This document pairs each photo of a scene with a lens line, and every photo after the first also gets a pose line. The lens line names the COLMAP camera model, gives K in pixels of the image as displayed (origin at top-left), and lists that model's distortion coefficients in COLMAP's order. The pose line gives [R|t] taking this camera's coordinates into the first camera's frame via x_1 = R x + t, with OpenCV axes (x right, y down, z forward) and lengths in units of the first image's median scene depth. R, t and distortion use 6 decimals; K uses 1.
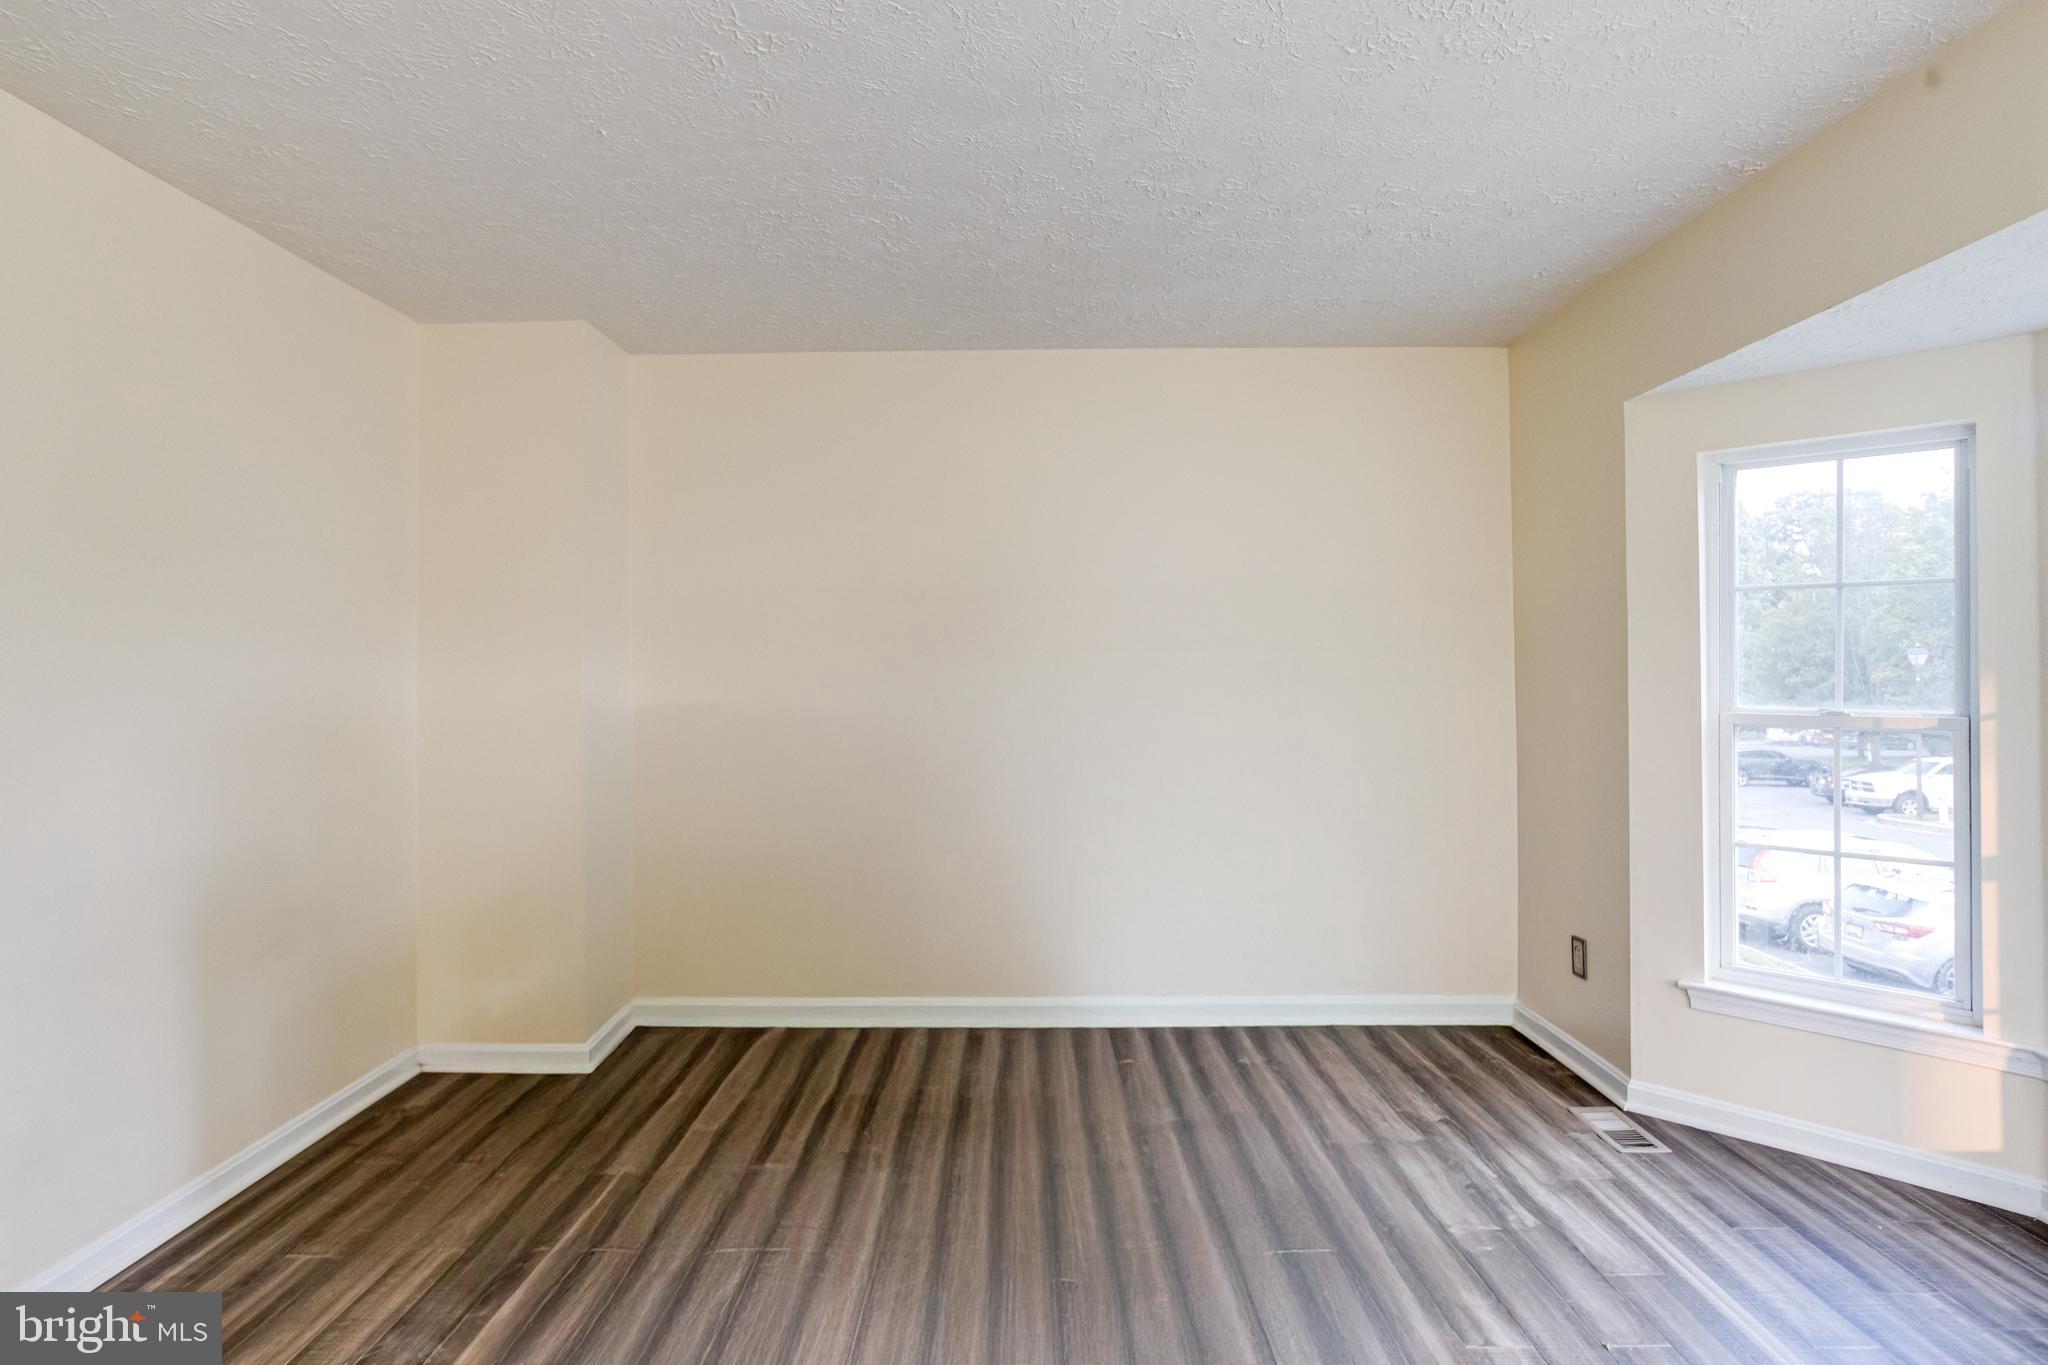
lens RADIAL K [[1066.2, 0, 1035.8], [0, 1066.2, 671.1], [0, 0, 1]] dist [-0.031190, 0.019346]
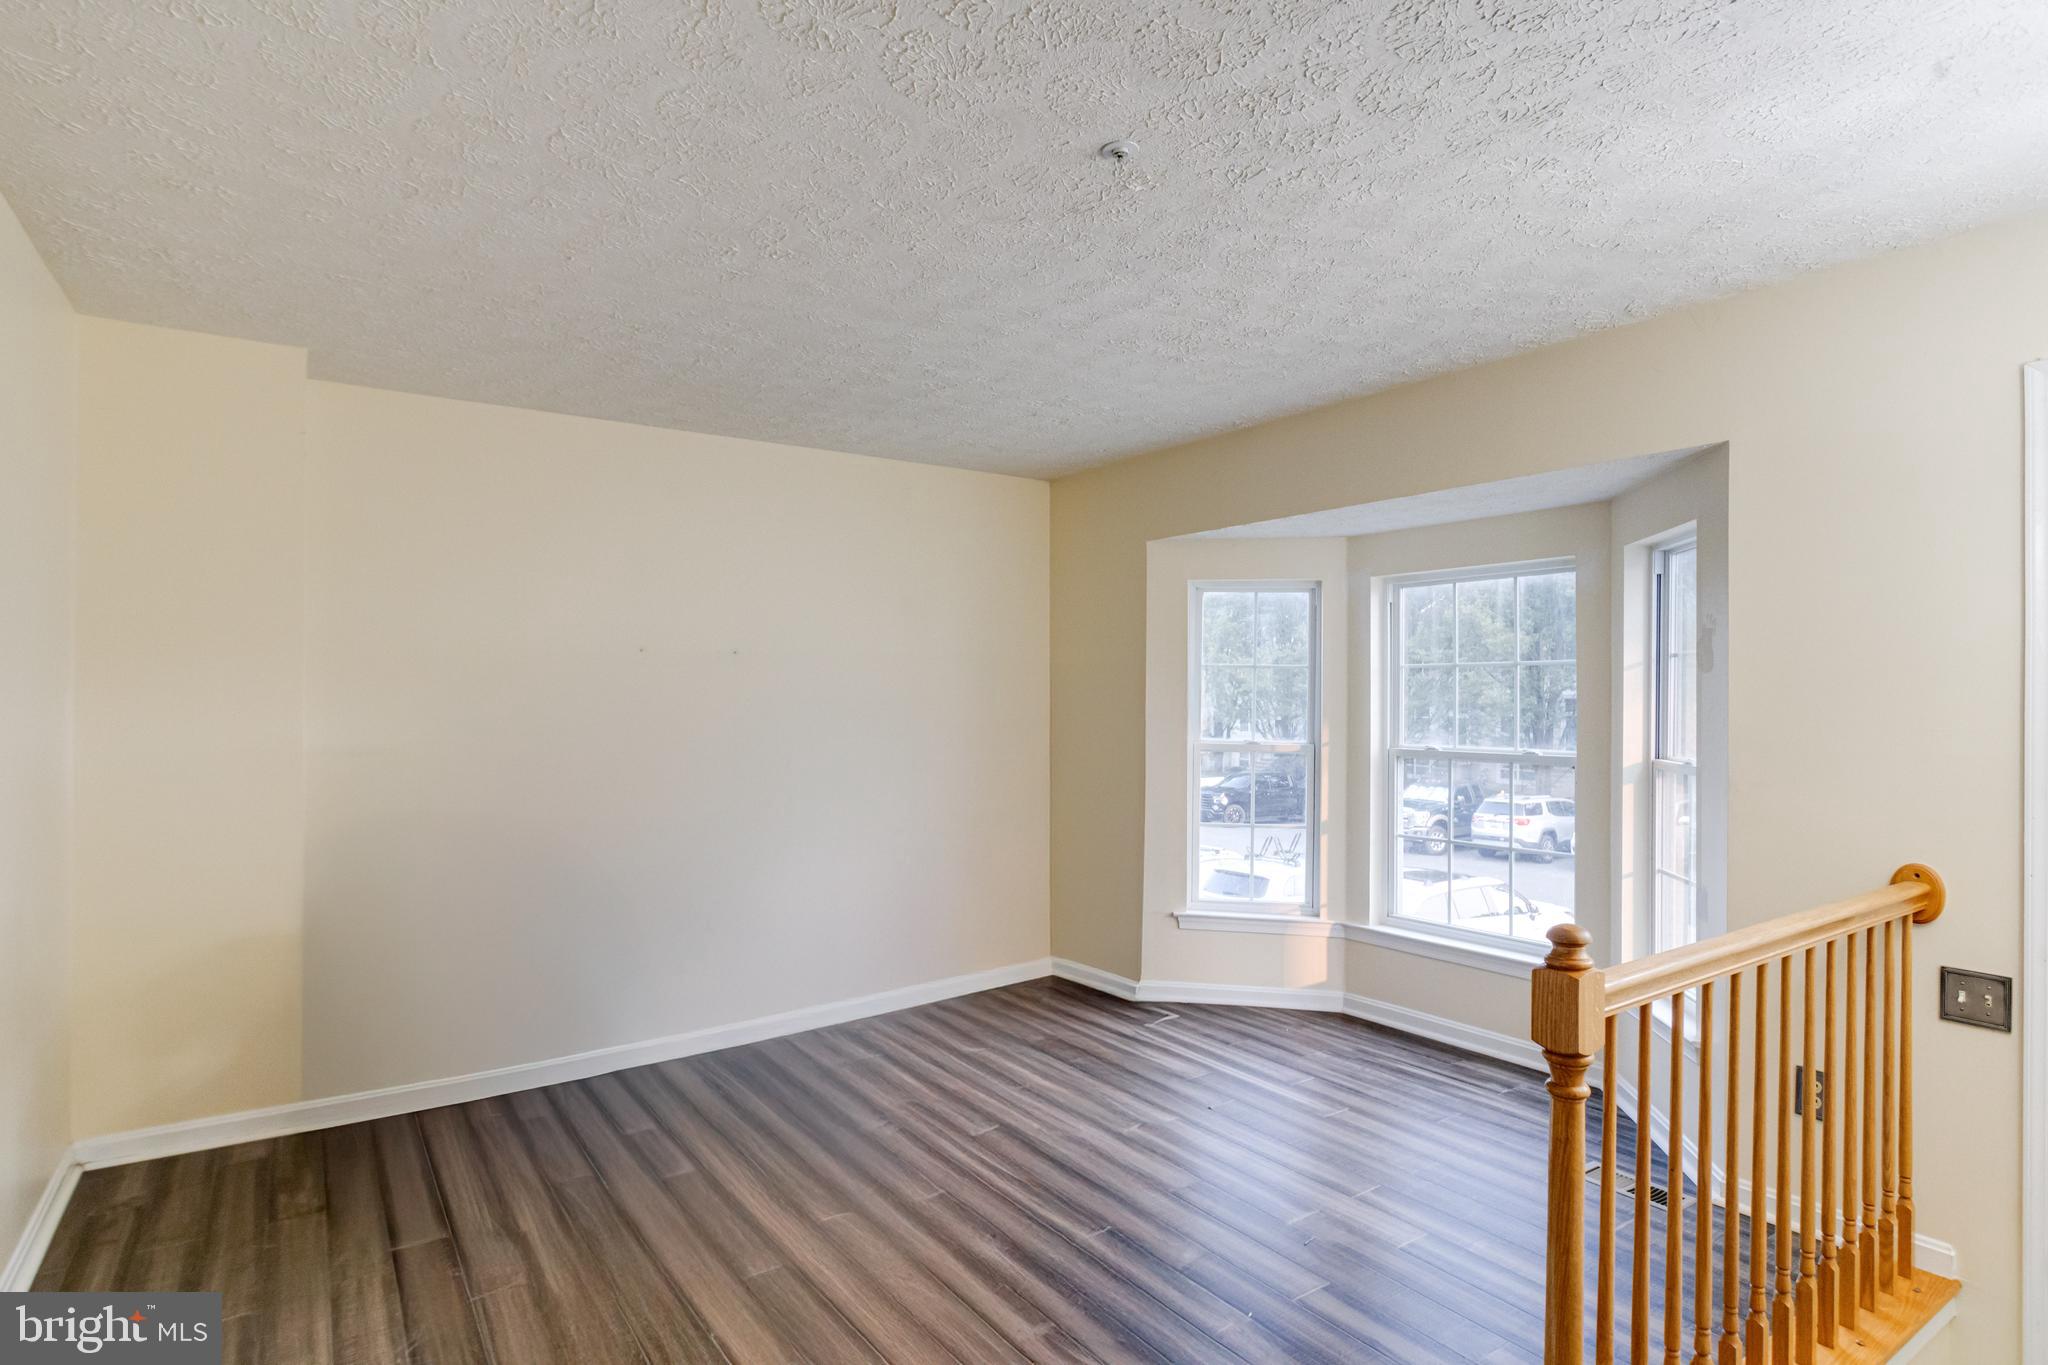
lens RADIAL K [[1066.2, 0, 1034.5], [0, 1066.2, 704.5], [0, 0, 1]] dist [-0.031190, 0.019346]
pose [[0.818654, 0.004540, 0.574269, -0.555309], [-0.014772, 0.999804, 0.013153, -0.041895], [-0.574097, -0.019251, 0.818561, -0.209855]]
